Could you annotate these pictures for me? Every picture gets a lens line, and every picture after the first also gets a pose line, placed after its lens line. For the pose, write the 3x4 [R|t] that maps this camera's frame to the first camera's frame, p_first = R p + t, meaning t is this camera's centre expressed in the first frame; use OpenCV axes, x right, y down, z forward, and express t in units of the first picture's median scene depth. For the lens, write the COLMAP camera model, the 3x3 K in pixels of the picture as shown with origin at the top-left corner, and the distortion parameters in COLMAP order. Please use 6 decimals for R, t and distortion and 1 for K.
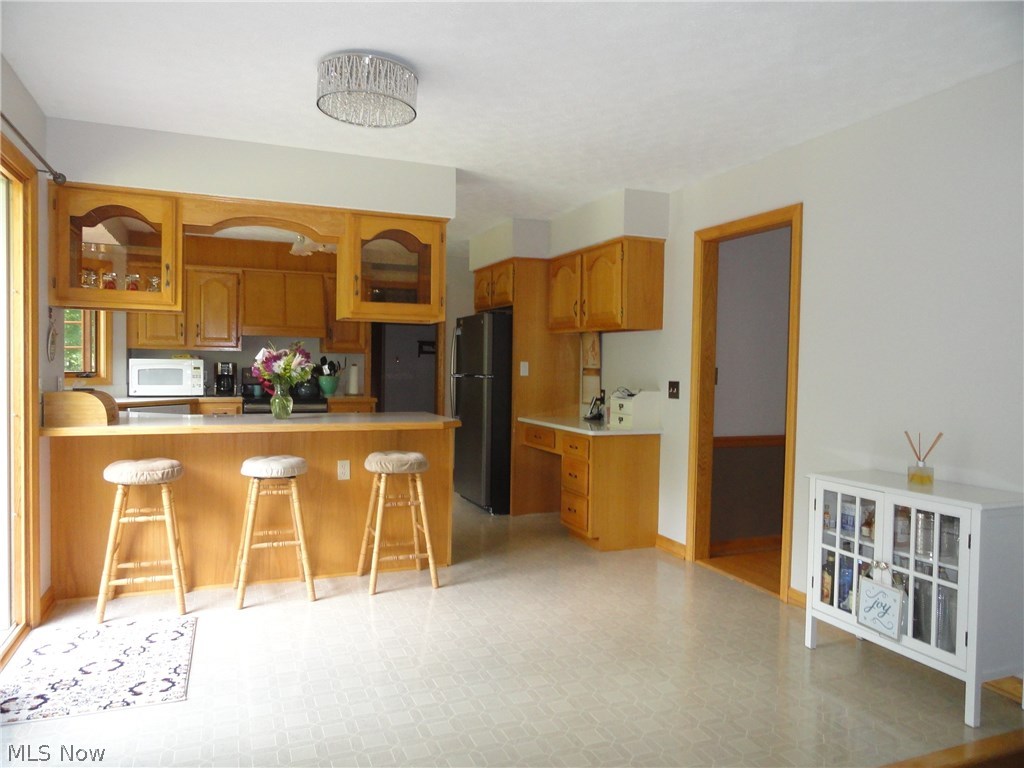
lens RADIAL K [[711.0, 0, 511.3], [0, 711.0, 388.1], [0, 0, 1]] dist [-0.000829, -0.001997]
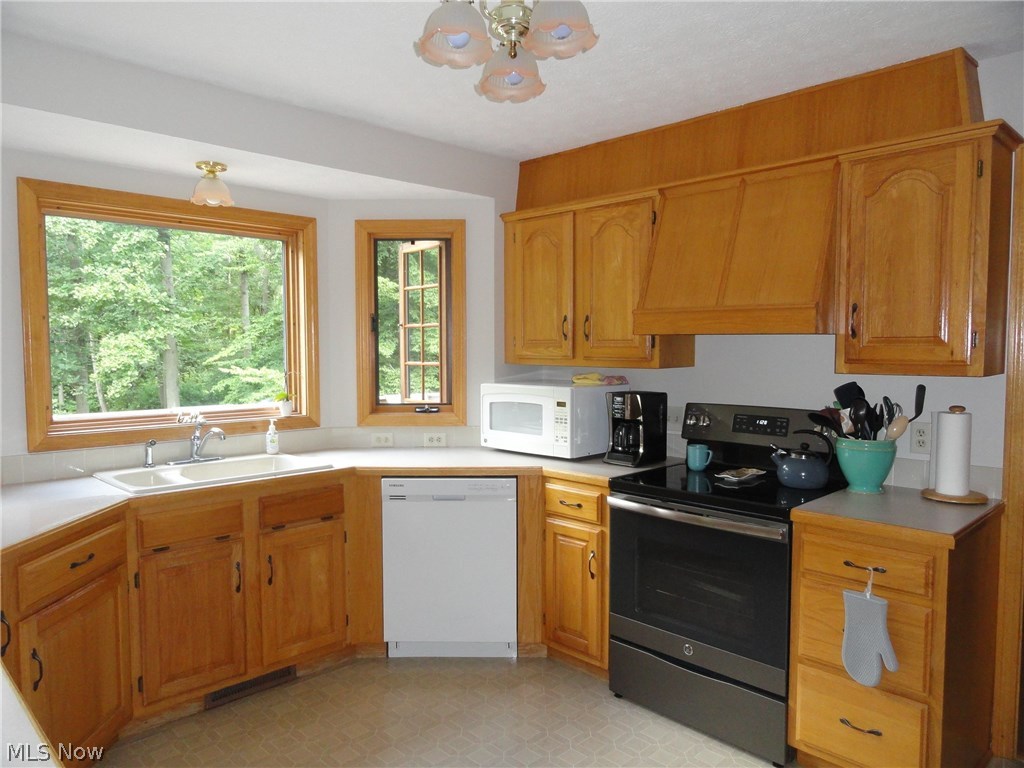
lens RADIAL K [[711.0, 0, 511.3], [0, 711.0, 388.1], [0, 0, 1]] dist [-0.000829, -0.001997]
pose [[0.379126, 0.039757, -0.924491, 0.008662], [-0.023111, 0.999172, 0.033491, -0.057307], [0.925056, 0.008669, 0.379731, 0.803698]]
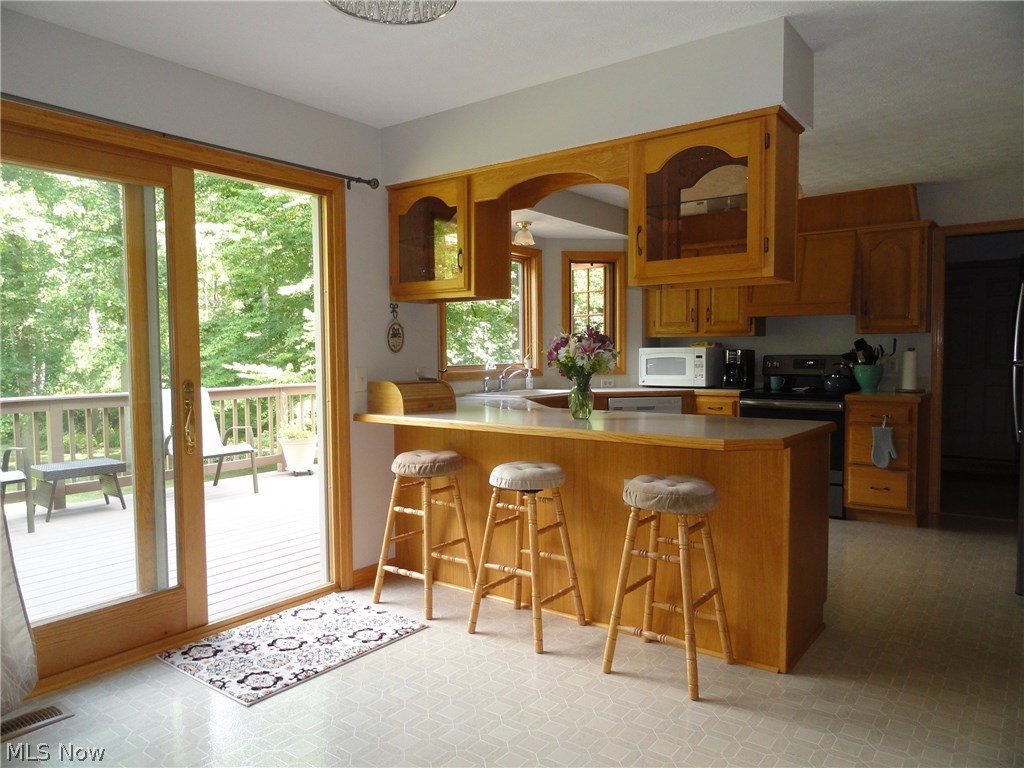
lens RADIAL K [[713.0, 0, 509.2], [0, 713.0, 386.6], [0, 0, 1]] dist [-0.001193, 0.001019]
pose [[0.512111, 0.023440, -0.858600, 0.222144], [-0.011203, 0.999725, 0.020610, -0.006119], [0.858846, -0.000936, 0.512232, 0.338059]]
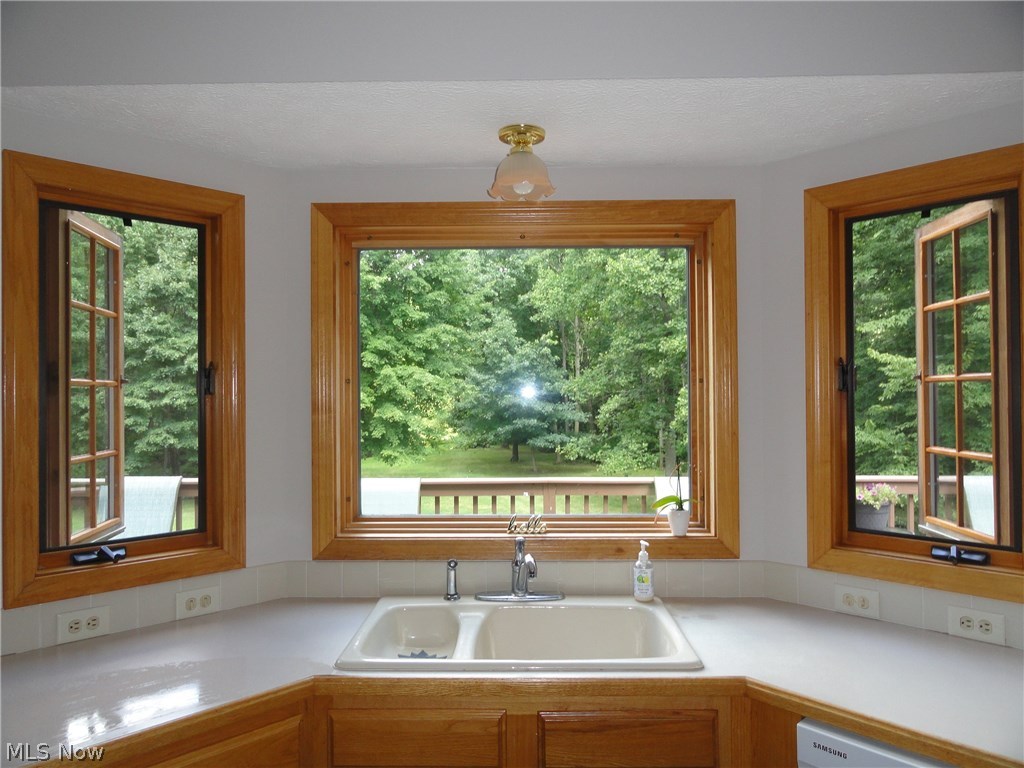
lens RADIAL K [[711.0, 0, 511.3], [0, 711.0, 388.1], [0, 0, 1]] dist [-0.000829, -0.001997]
pose [[-0.394247, -0.019882, -0.918789, -0.242390], [-0.028928, 0.999539, -0.009216, -0.076670], [0.918549, 0.022946, -0.394640, 0.913839]]
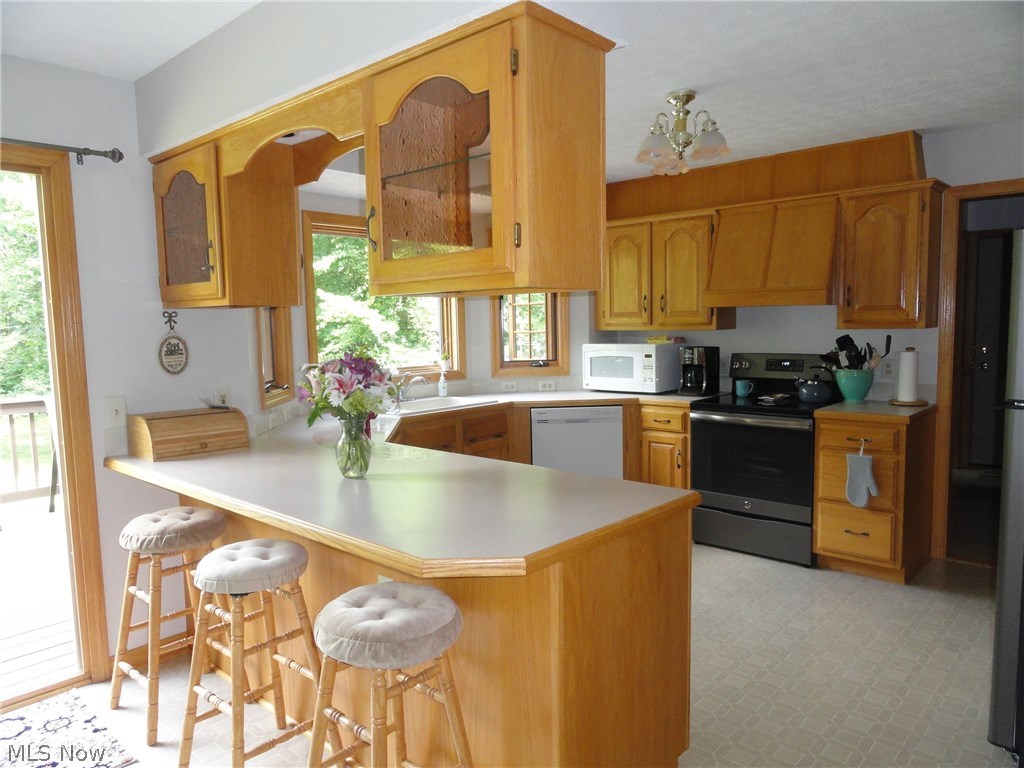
lens RADIAL K [[711.0, 0, 511.3], [0, 711.0, 388.1], [0, 0, 1]] dist [-0.000829, -0.001997]
pose [[0.429383, 0.061821, -0.901004, 0.169464], [-0.001743, 0.997709, 0.067625, -0.045977], [0.903121, -0.027467, 0.428507, 0.573712]]
